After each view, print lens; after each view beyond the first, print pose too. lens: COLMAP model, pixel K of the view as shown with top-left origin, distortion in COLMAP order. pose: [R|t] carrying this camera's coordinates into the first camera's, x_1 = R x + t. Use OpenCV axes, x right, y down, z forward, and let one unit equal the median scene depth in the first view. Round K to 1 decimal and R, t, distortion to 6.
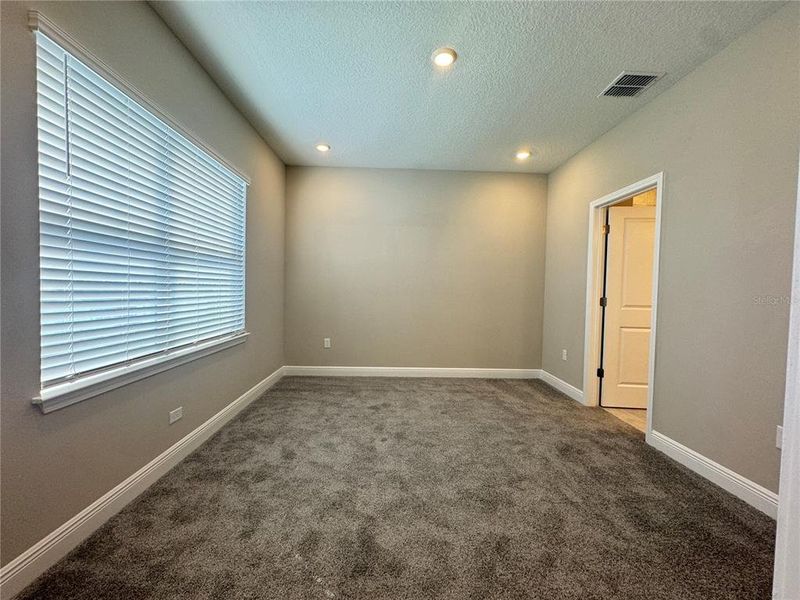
lens RADIAL K [[318.4, 0, 404.1], [0, 318.4, 301.8], [0, 0, 1]] dist [-0.004141, 0.001012]
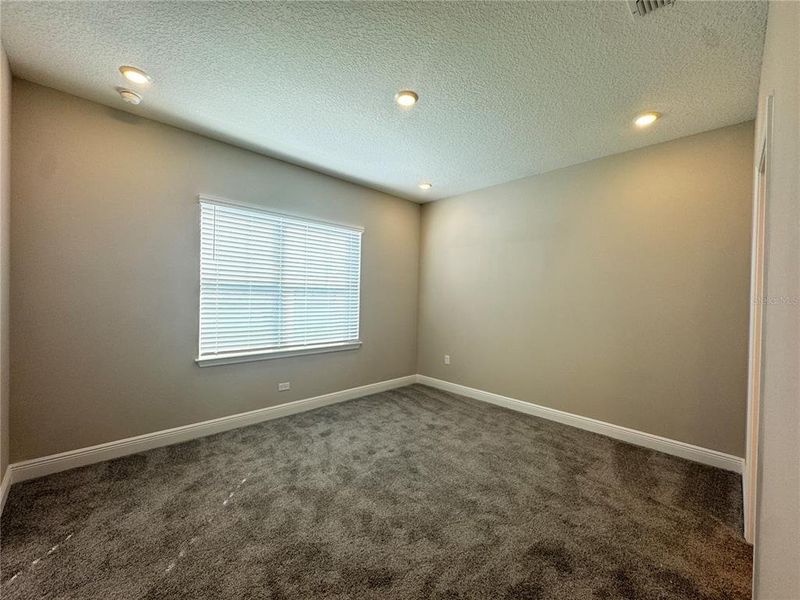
lens RADIAL K [[318.4, 0, 391.1], [0, 318.4, 301.1], [0, 0, 1]] dist [-0.004141, 0.001012]
pose [[0.673691, 0.006197, -0.738987, 0.958534], [-0.038246, 0.998917, -0.026490, -0.072883], [0.738022, 0.046110, 0.673199, 0.296559]]
